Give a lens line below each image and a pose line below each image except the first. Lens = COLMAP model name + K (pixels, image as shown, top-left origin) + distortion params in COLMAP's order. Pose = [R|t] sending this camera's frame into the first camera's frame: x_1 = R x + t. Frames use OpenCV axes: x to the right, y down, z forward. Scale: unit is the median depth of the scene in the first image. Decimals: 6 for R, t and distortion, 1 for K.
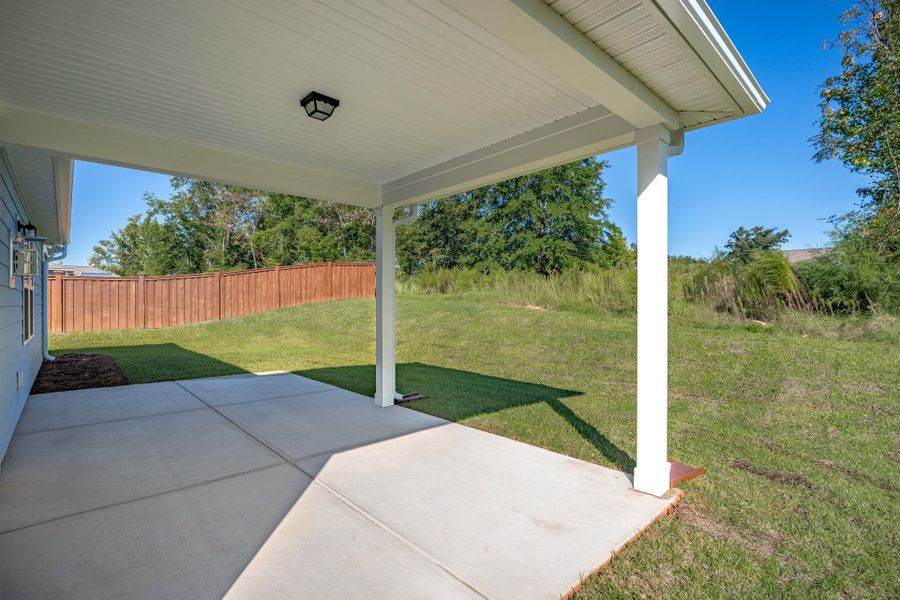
lens RADIAL K [[419.7, 0, 447.3], [0, 419.7, 302.6], [0, 0, 1]] dist [-0.026932, 0.002178]
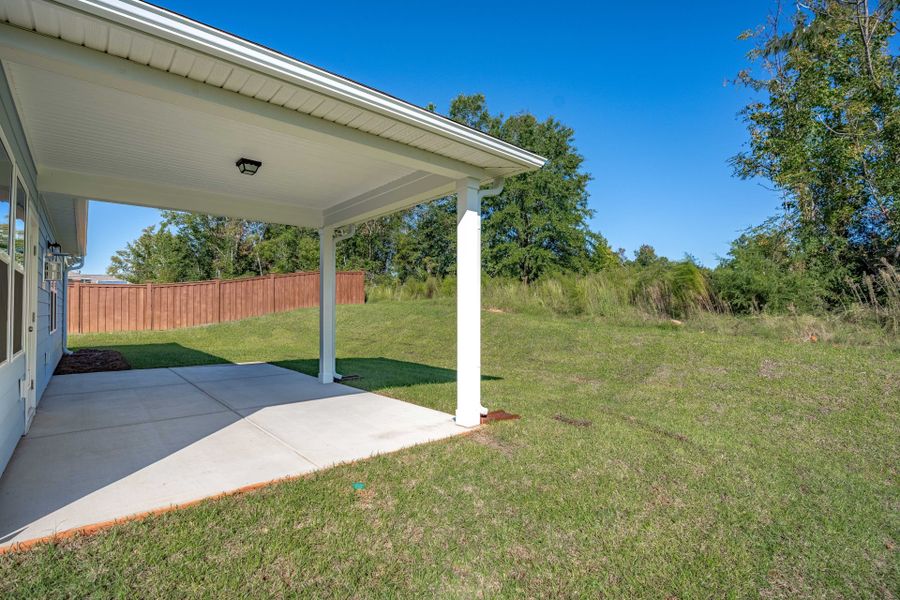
lens RADIAL K [[419.7, 0, 451.1], [0, 419.7, 303.5], [0, 0, 1]] dist [-0.026932, 0.002178]
pose [[0.999803, -0.001570, -0.019787, 0.105256], [0.001227, 0.999849, -0.017347, 0.011077], [0.019811, 0.017319, 0.999654, -0.110115]]
